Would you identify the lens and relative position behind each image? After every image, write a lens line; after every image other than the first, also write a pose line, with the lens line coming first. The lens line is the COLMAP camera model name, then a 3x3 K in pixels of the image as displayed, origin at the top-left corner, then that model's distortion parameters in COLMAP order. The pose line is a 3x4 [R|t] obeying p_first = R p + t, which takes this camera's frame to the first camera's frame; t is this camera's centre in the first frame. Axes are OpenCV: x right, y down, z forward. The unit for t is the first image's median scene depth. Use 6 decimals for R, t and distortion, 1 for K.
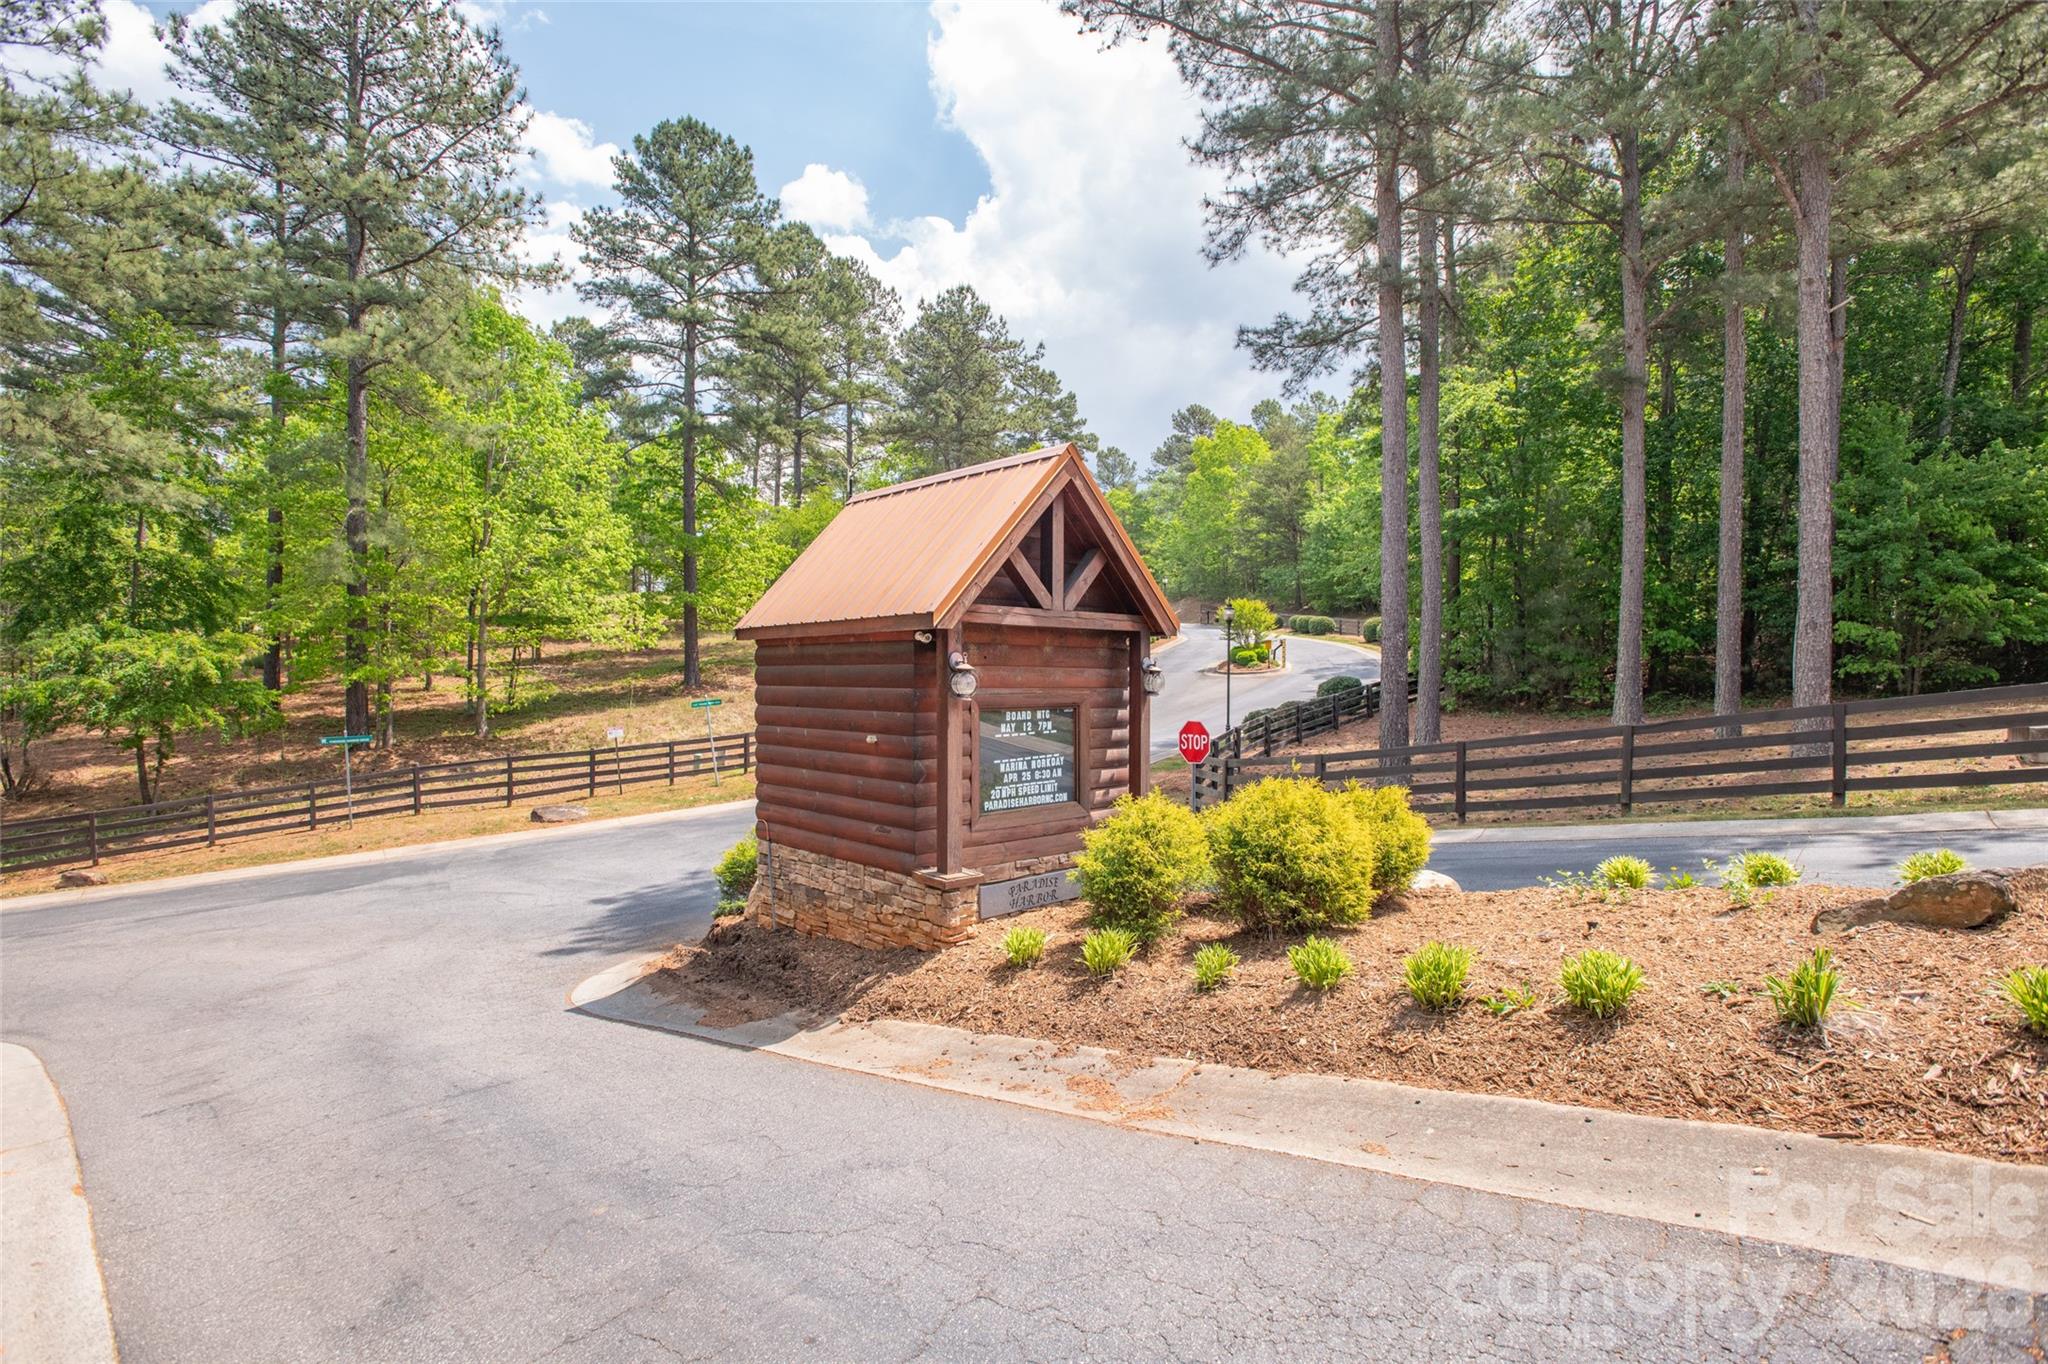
lens RADIAL K [[978.9, 0, 1019.0], [0, 978.9, 691.2], [0, 0, 1]] dist [-0.051330, 0.016990]
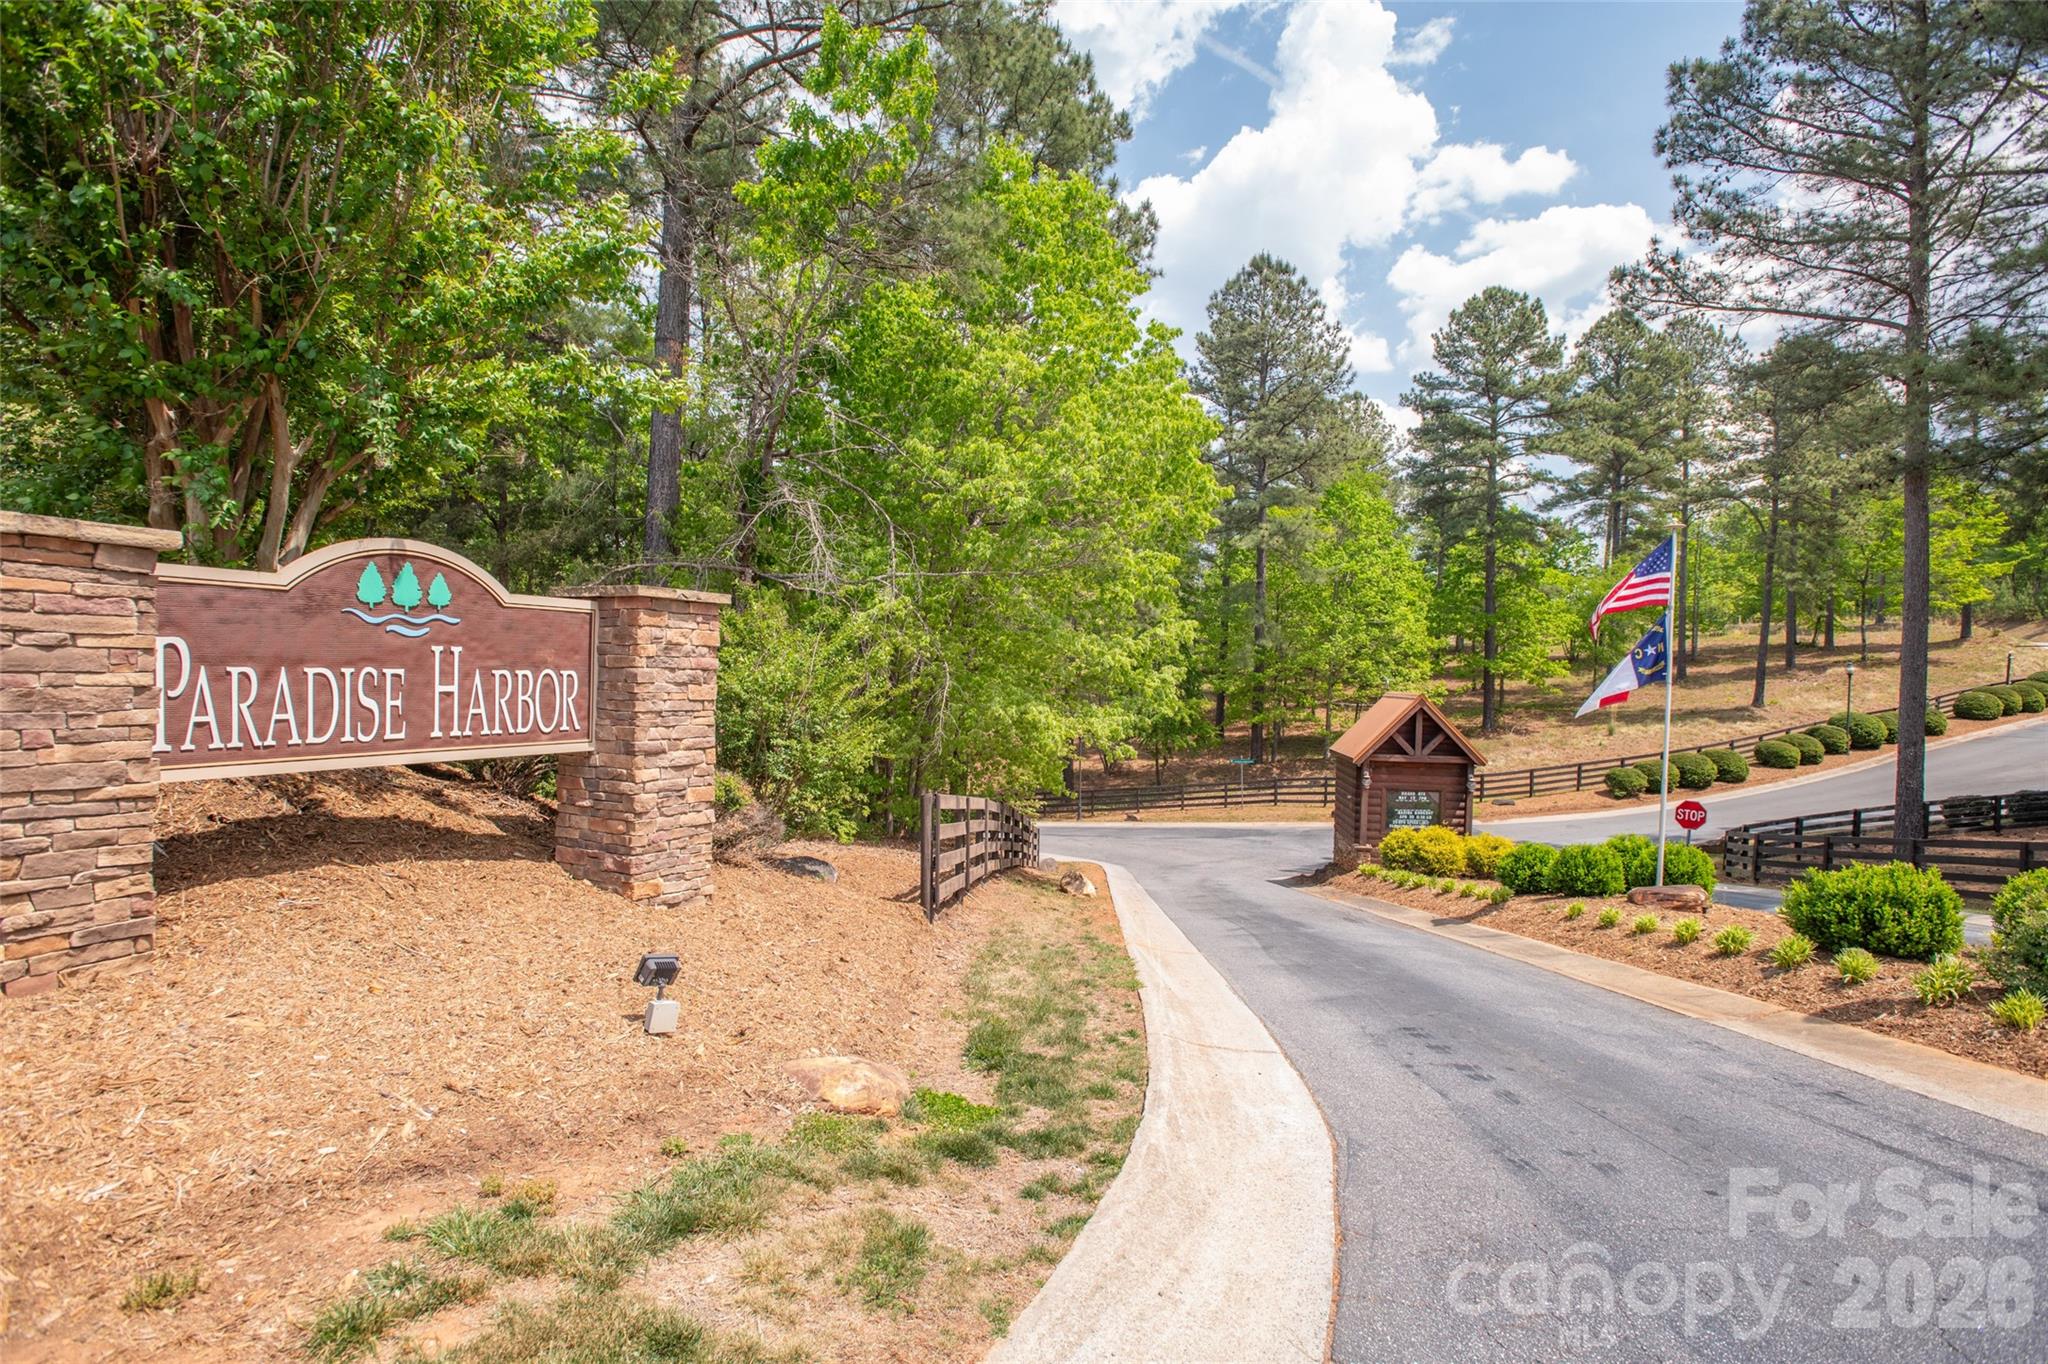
lens RADIAL K [[978.9, 0, 1019.0], [0, 978.9, 691.2], [0, 0, 1]] dist [-0.051330, 0.016990]
pose [[0.620661, 0.023107, -0.783738, 0.492837], [-0.025988, 0.999623, 0.008892, -0.087488], [0.783648, 0.014849, 0.621028, -0.500243]]
